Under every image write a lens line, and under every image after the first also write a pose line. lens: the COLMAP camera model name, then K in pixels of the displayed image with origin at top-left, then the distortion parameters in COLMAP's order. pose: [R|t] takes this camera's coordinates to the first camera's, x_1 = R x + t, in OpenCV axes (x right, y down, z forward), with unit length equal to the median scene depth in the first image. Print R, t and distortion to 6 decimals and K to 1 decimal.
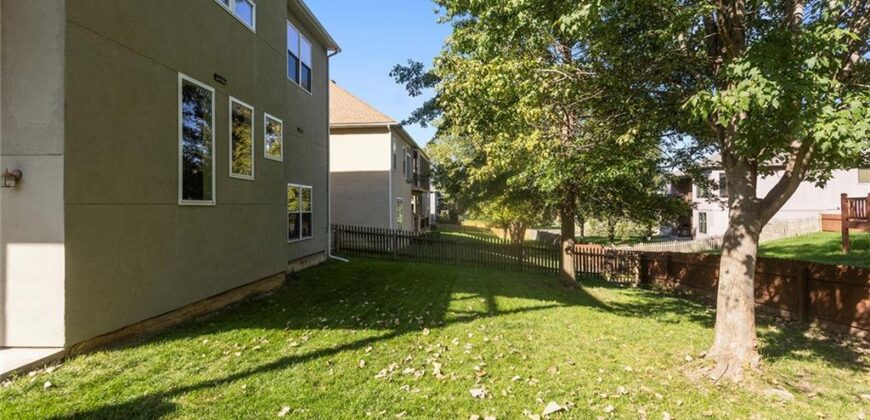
lens RADIAL K [[417.5, 0, 428.1], [0, 417.5, 204.9], [0, 0, 1]] dist [-0.001534, 0.001935]
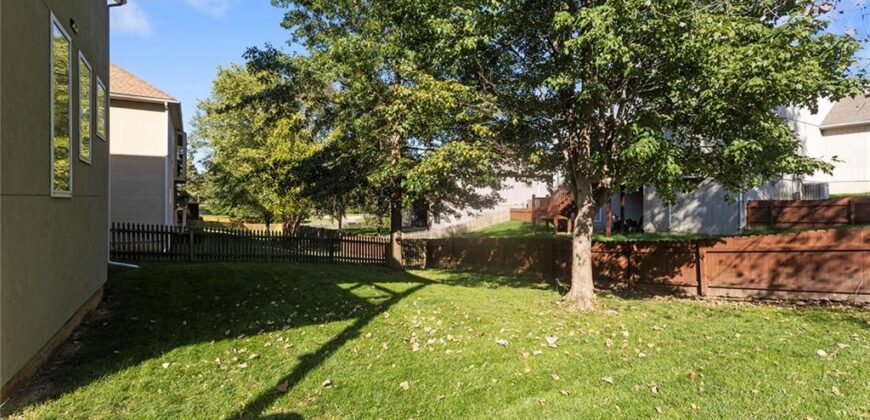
lens RADIAL K [[417.5, 0, 431.6], [0, 417.5, 207.0], [0, 0, 1]] dist [-0.001534, 0.001935]
pose [[0.803640, 0.001656, 0.595114, -0.279418], [-0.013504, 0.999789, 0.015454, -0.001683], [-0.594963, -0.020456, 0.803493, 0.017775]]
